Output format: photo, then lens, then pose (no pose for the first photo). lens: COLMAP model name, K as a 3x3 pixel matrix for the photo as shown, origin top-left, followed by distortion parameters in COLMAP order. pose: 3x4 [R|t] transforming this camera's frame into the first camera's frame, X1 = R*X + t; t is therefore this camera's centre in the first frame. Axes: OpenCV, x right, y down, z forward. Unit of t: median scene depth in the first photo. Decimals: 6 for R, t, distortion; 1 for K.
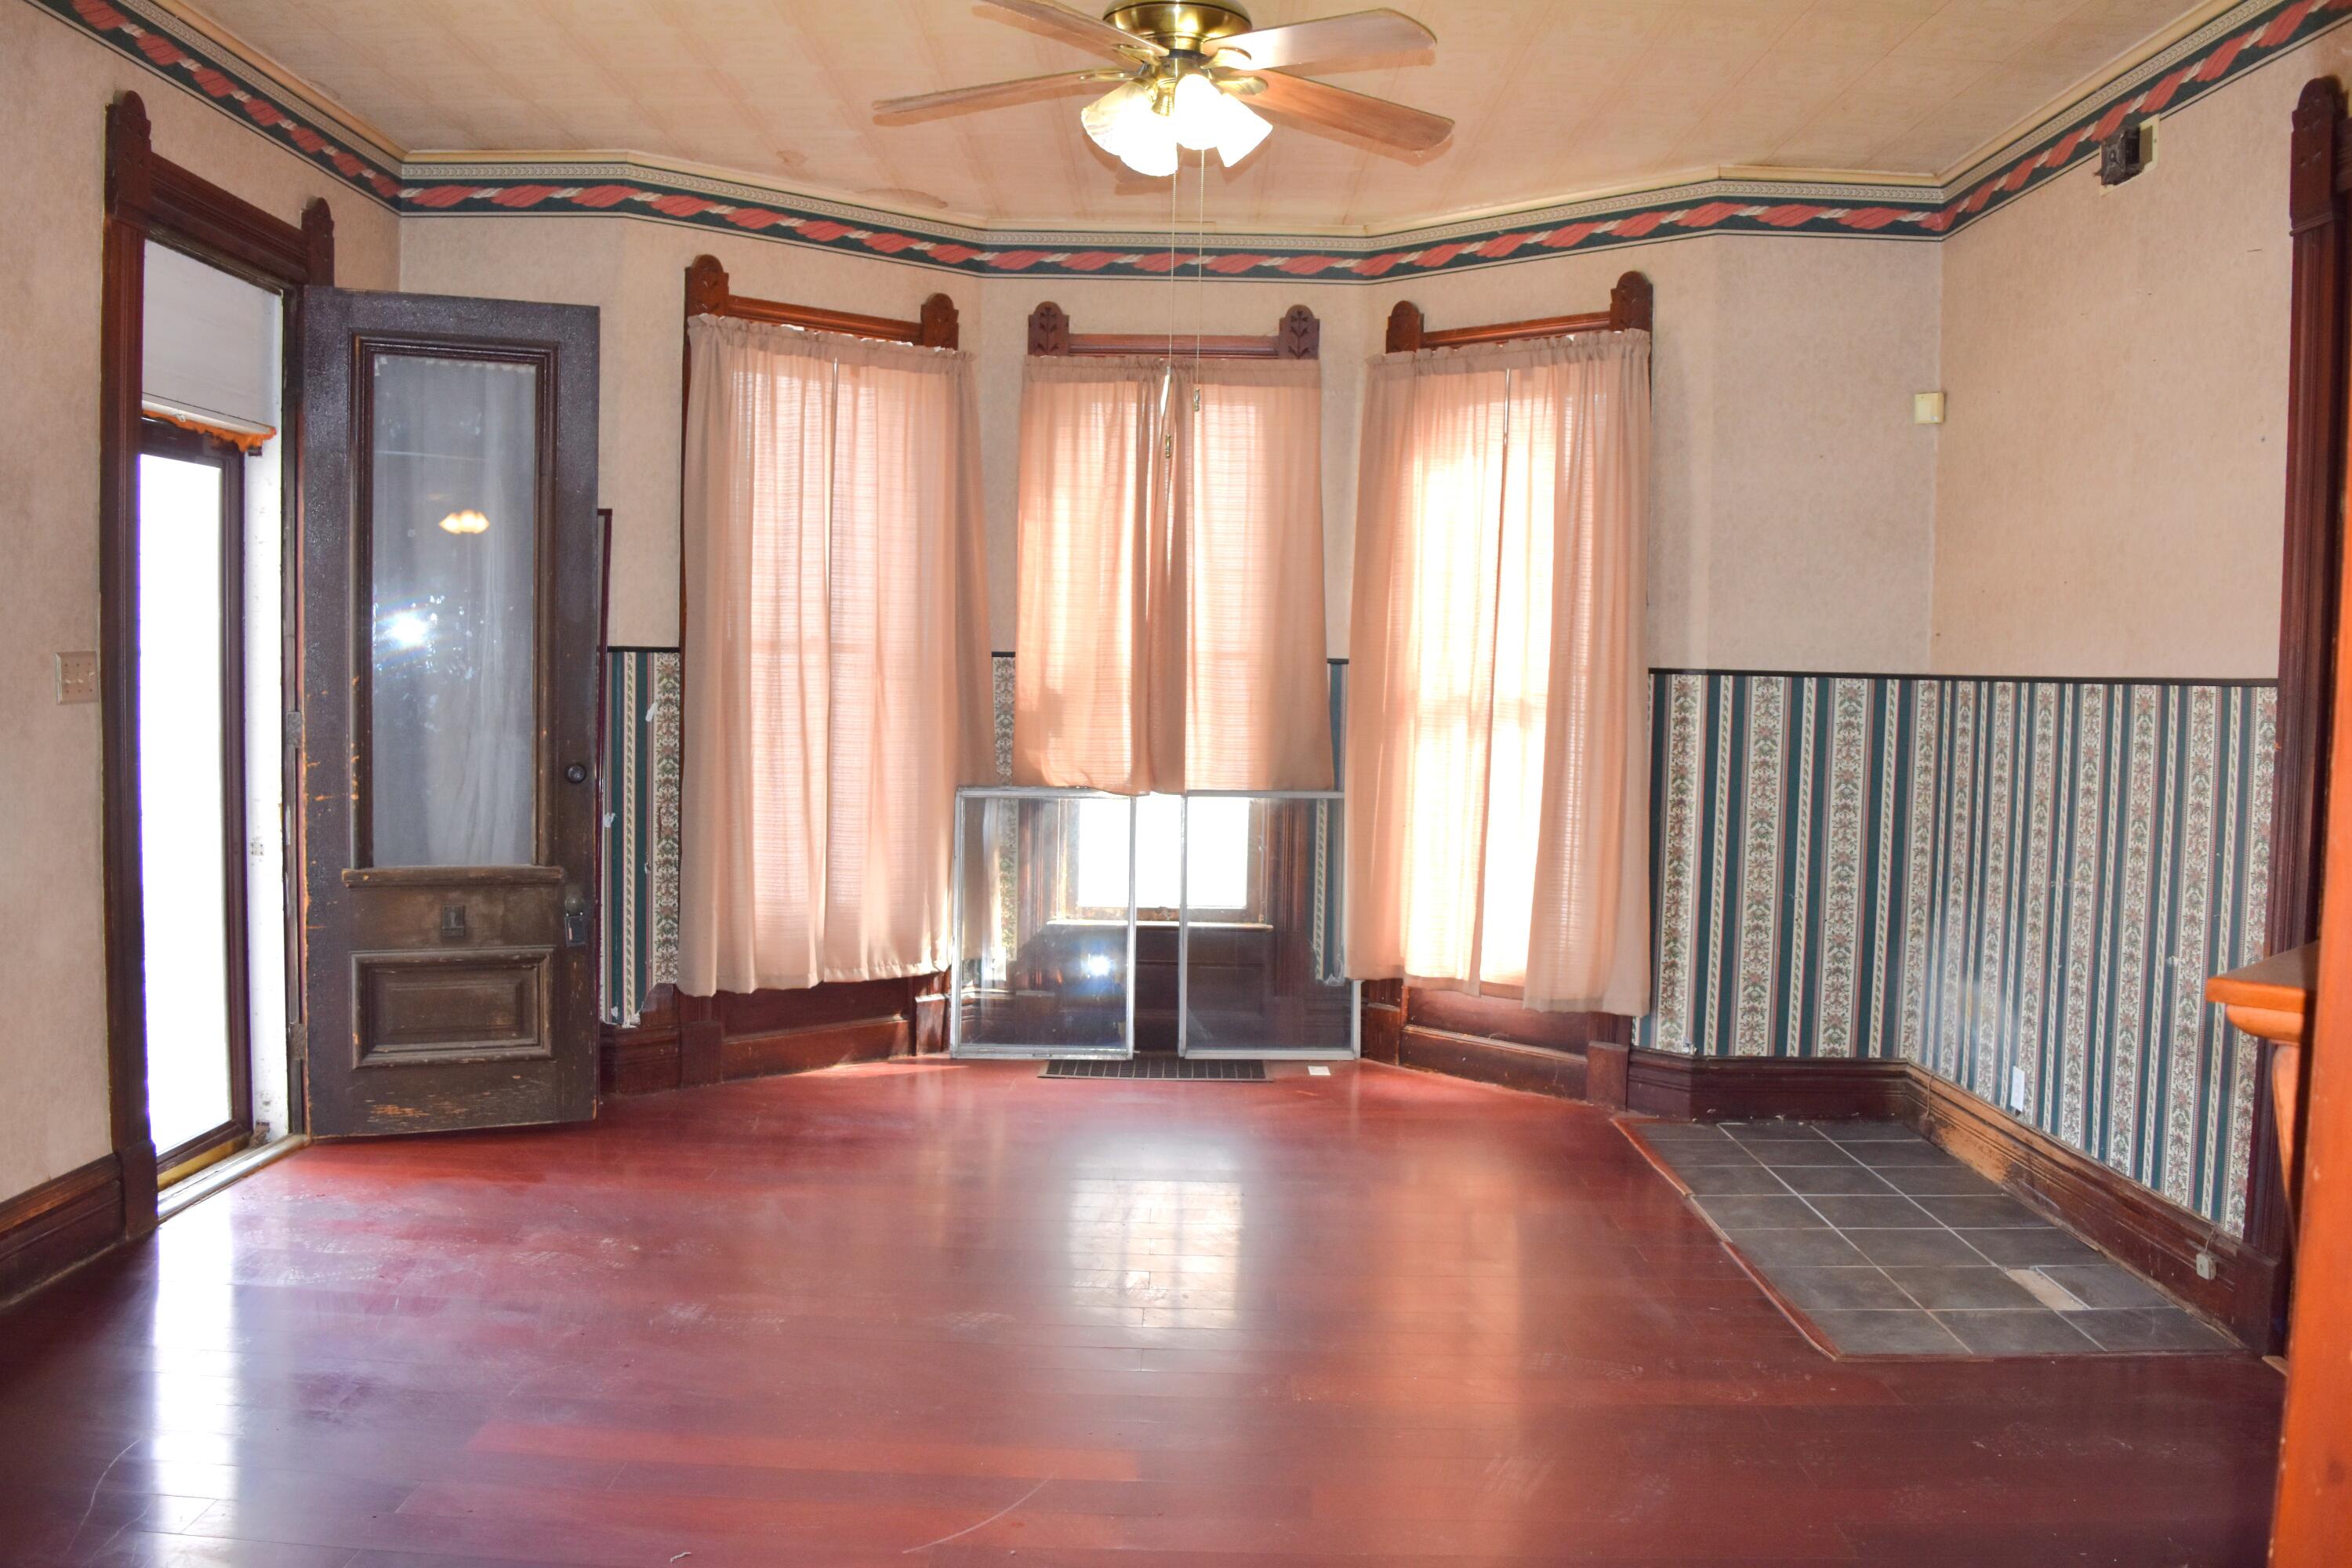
lens RADIAL K [[1854.0, 0, 1169.1], [0, 1854.0, 770.2], [0, 0, 1]] dist [-0.098486, 0.033604]
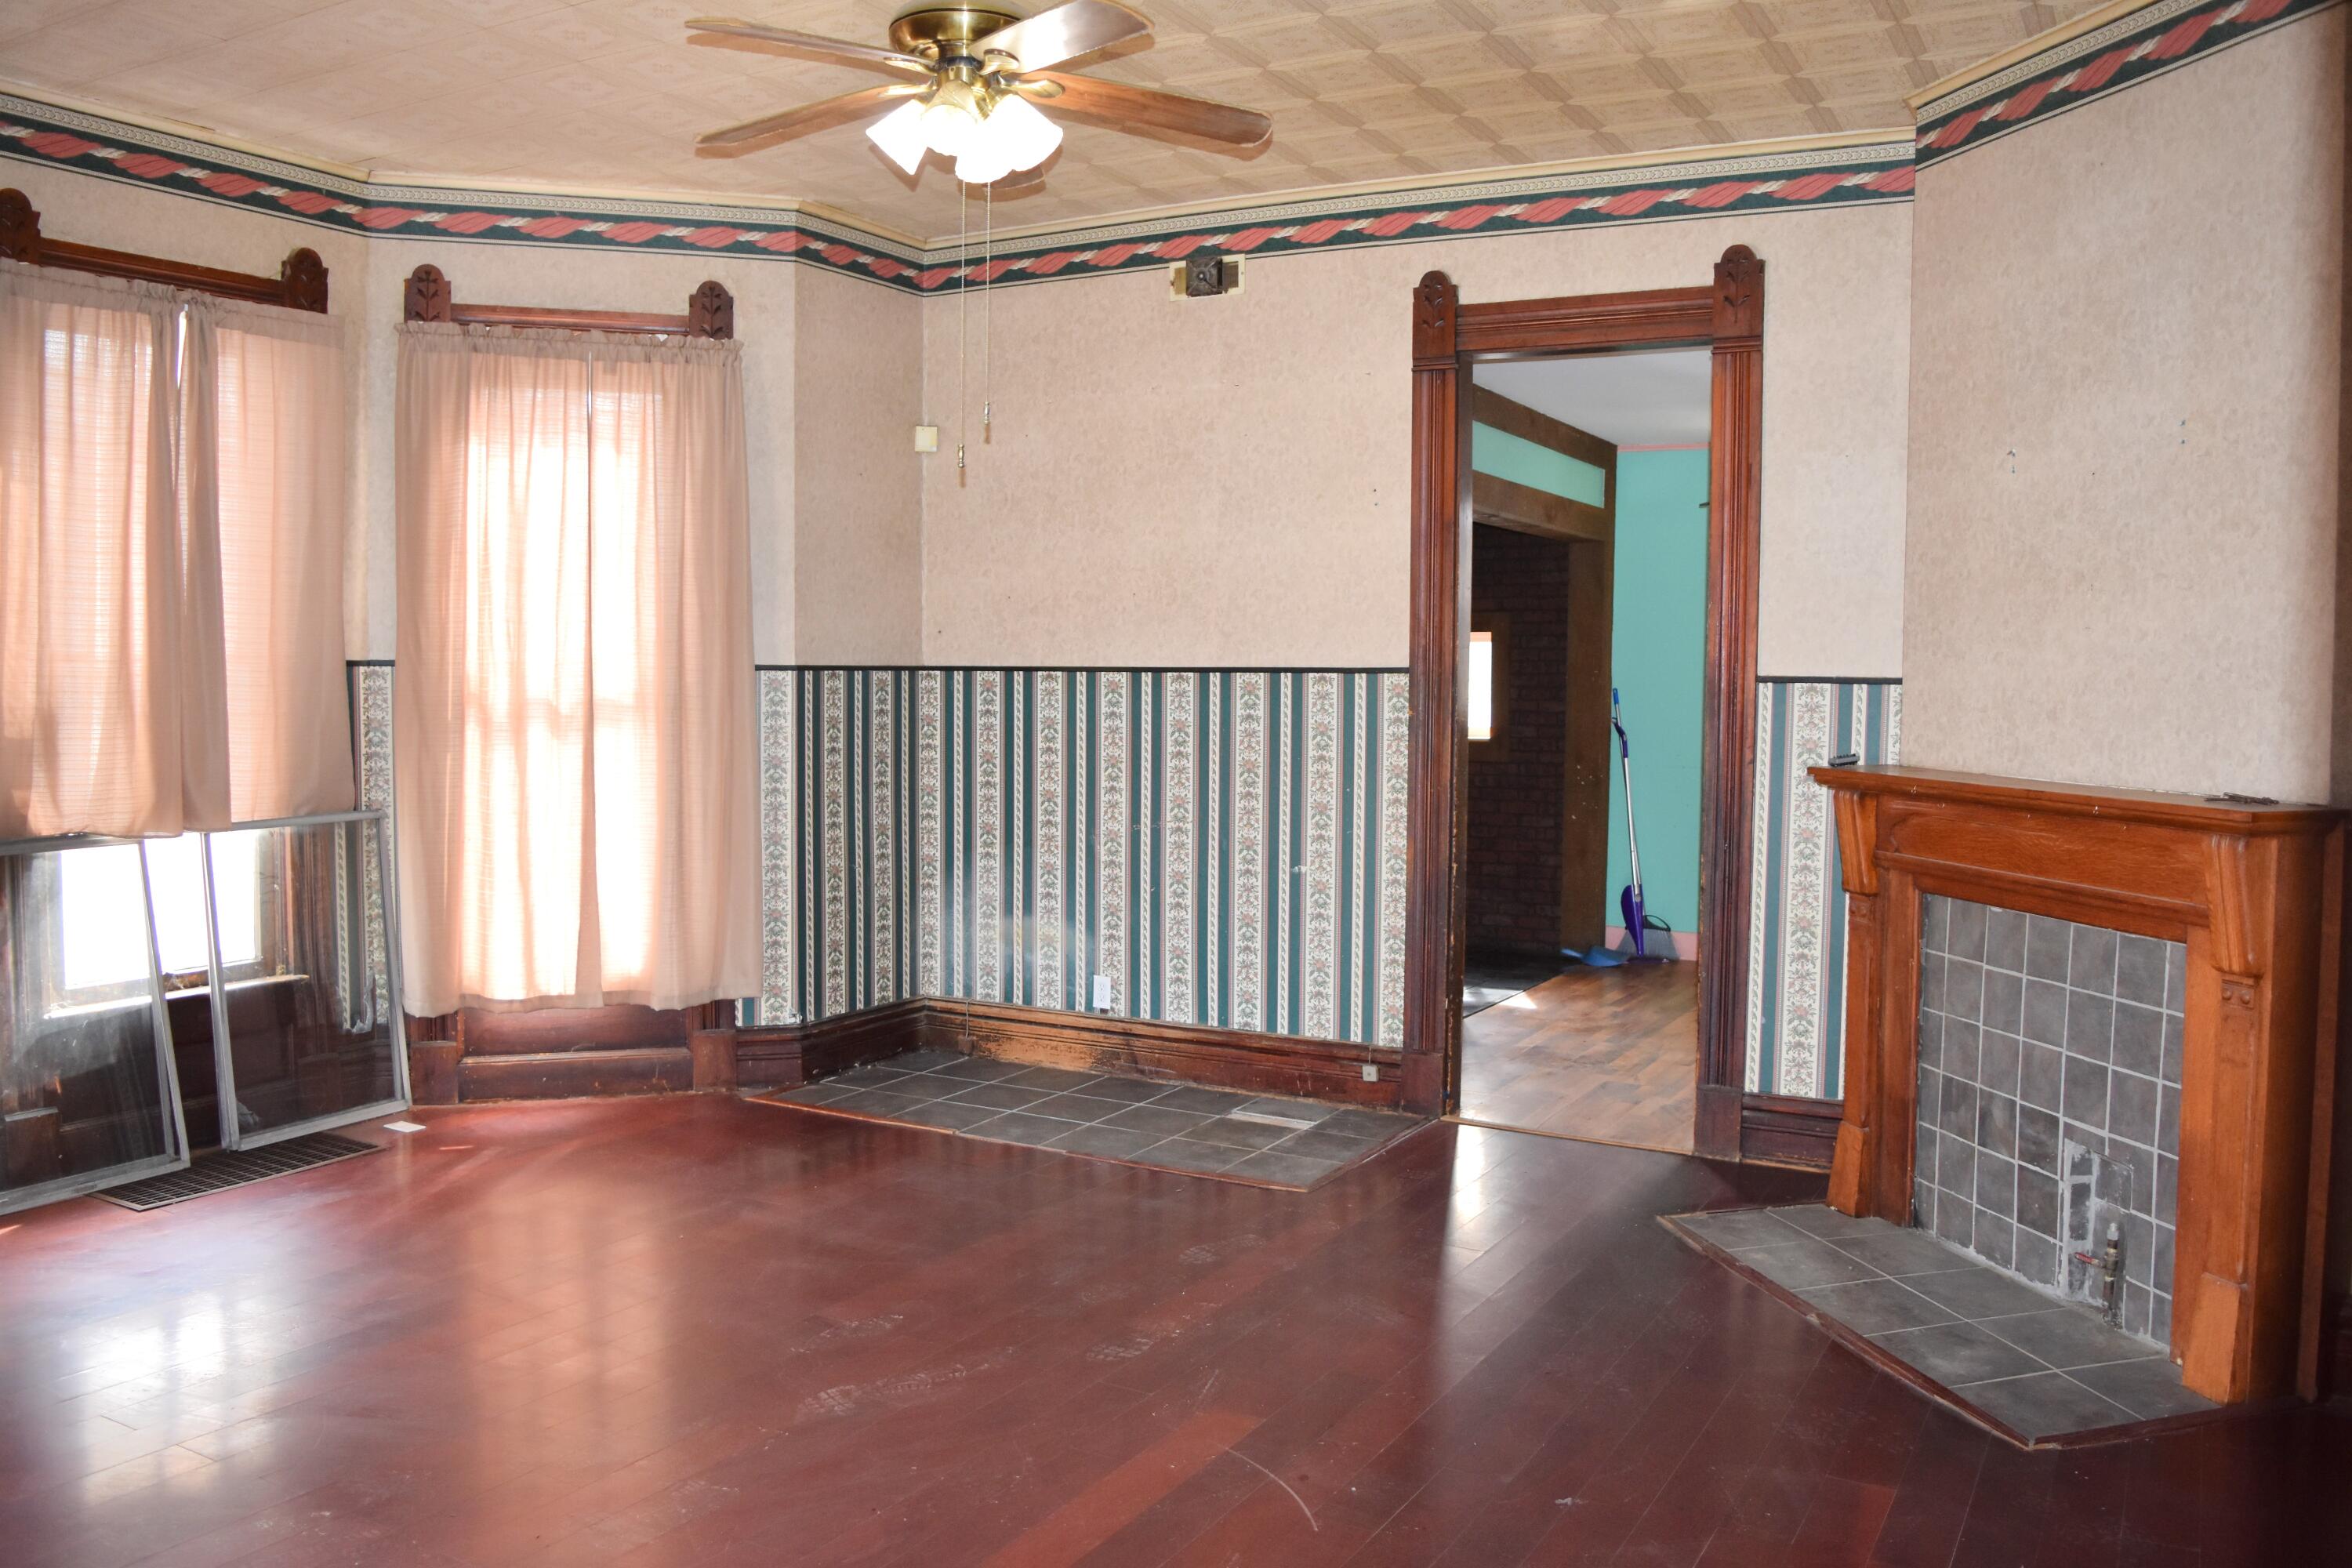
lens RADIAL K [[1854.0, 0, 1129.9], [0, 1854.0, 781.2], [0, 0, 1]] dist [-0.098486, 0.033604]
pose [[0.489929, -0.069786, 0.868965, -0.551669], [0.054522, 0.997292, 0.049352, -0.029757], [-0.870056, 0.023199, 0.492407, 0.294034]]
